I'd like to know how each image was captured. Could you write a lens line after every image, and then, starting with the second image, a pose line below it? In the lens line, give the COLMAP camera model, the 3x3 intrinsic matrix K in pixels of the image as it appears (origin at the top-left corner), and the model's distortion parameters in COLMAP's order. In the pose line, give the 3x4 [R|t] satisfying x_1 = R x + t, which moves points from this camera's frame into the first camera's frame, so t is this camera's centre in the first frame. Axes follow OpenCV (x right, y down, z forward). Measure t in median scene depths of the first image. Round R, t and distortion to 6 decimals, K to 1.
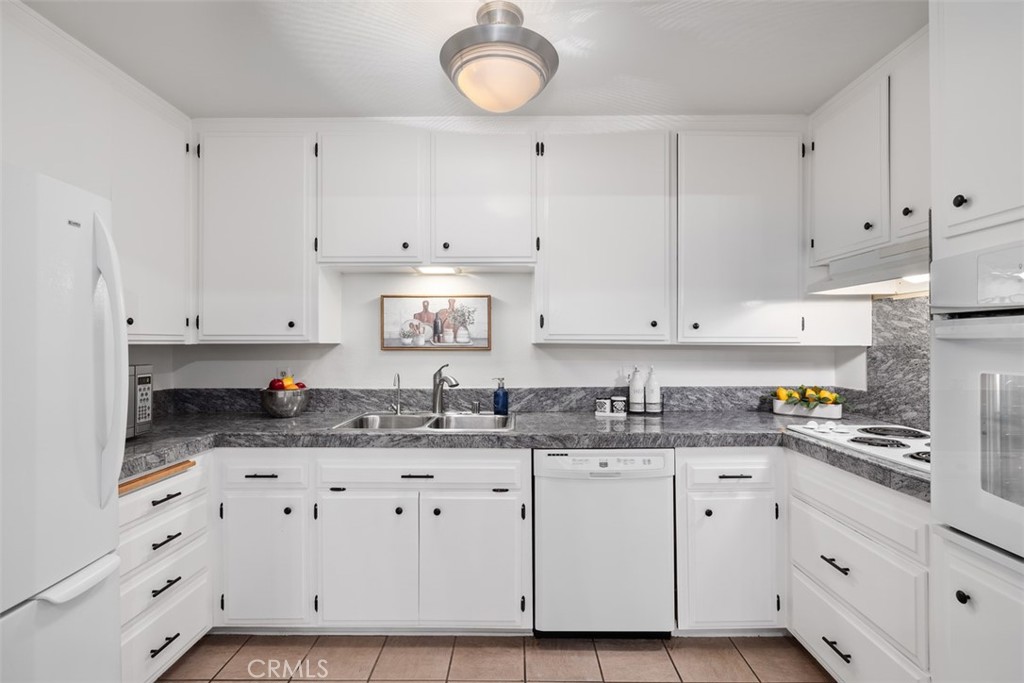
lens RADIAL K [[499.4, 0, 516.1], [0, 499.4, 339.4], [0, 0, 1]] dist [-0.003484, 0.000688]
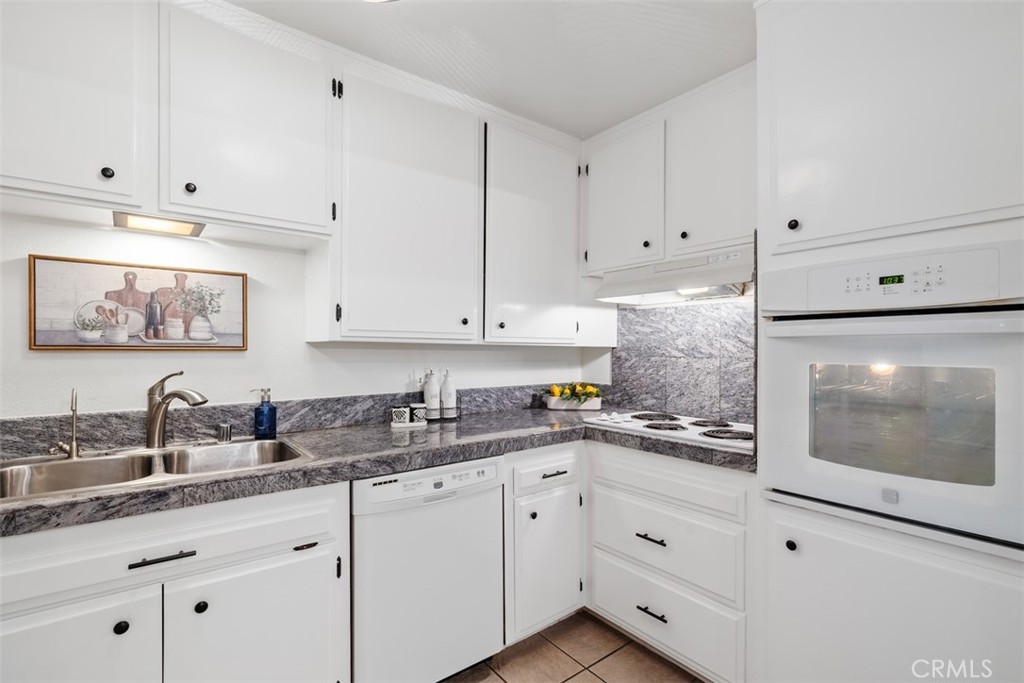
lens RADIAL K [[470.0, 0, 511.8], [0, 470.0, 350.3], [0, 0, 1]] dist [-0.005274, 0.002248]
pose [[0.784643, 0.002460, 0.619943, -0.195763], [-0.007794, 0.999952, 0.005896, 0.016234], [-0.619899, -0.009458, 0.784625, 0.272971]]
